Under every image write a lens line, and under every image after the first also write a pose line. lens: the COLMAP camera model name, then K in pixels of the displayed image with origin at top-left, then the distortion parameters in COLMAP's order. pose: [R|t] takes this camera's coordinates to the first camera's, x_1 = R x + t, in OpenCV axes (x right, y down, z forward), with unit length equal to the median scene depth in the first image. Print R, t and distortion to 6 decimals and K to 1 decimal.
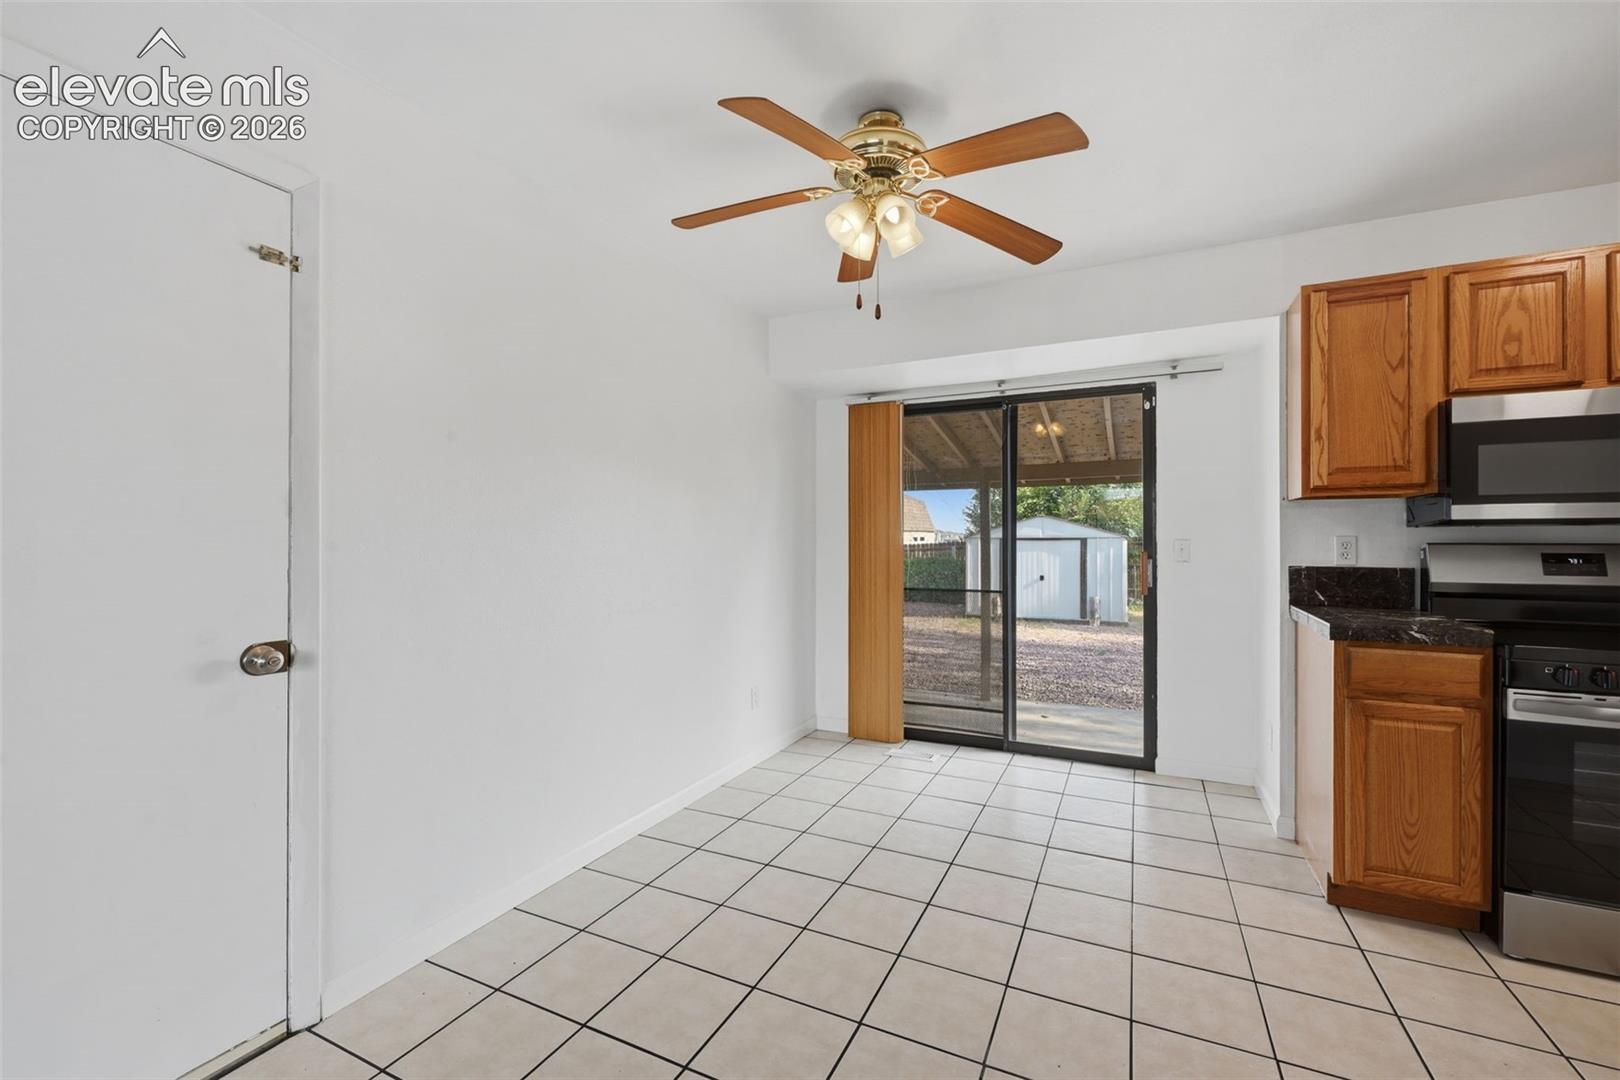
lens RADIAL K [[676.4, 0, 810.0], [0, 676.4, 540.0], [0, 0, 1]] dist [-0.001328, -0.000593]
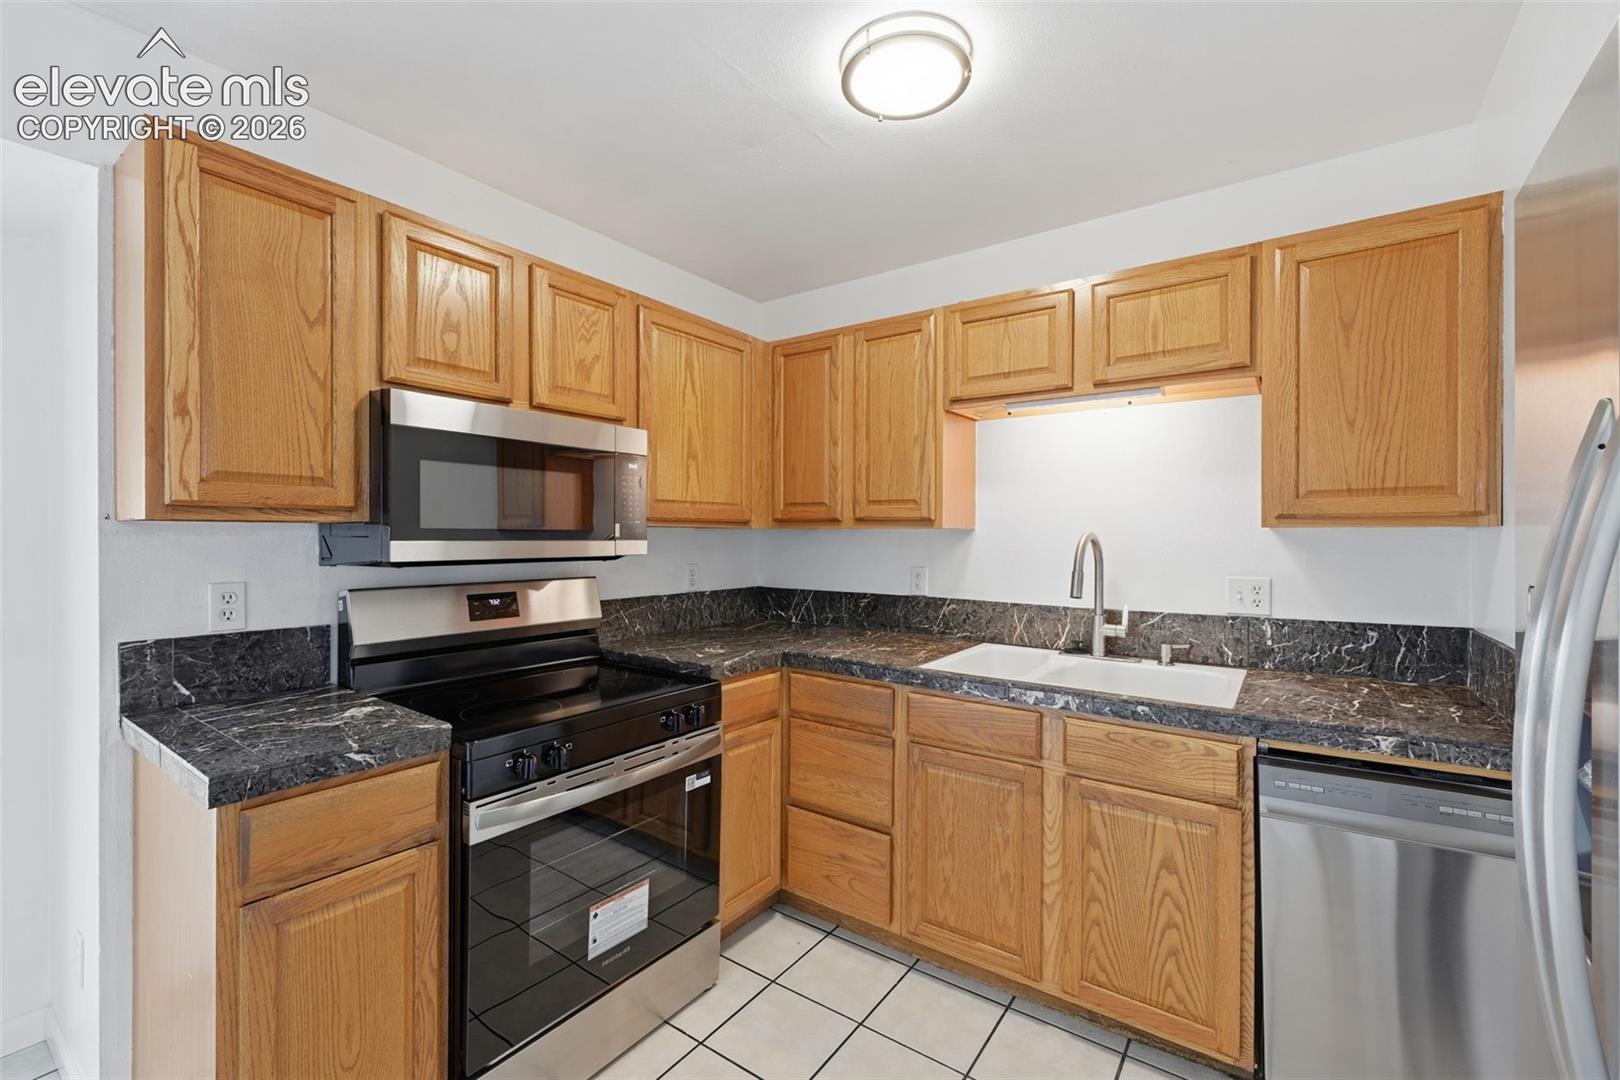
lens RADIAL K [[681.8, 0, 812.2], [0, 681.8, 538.2], [0, 0, 1]] dist [-0.000903, -0.000056]
pose [[0.168392, -0.002006, 0.985718, 0.302536], [-0.000870, 0.999997, 0.002184, -0.052118], [-0.985720, -0.001226, 0.168390, 0.413532]]
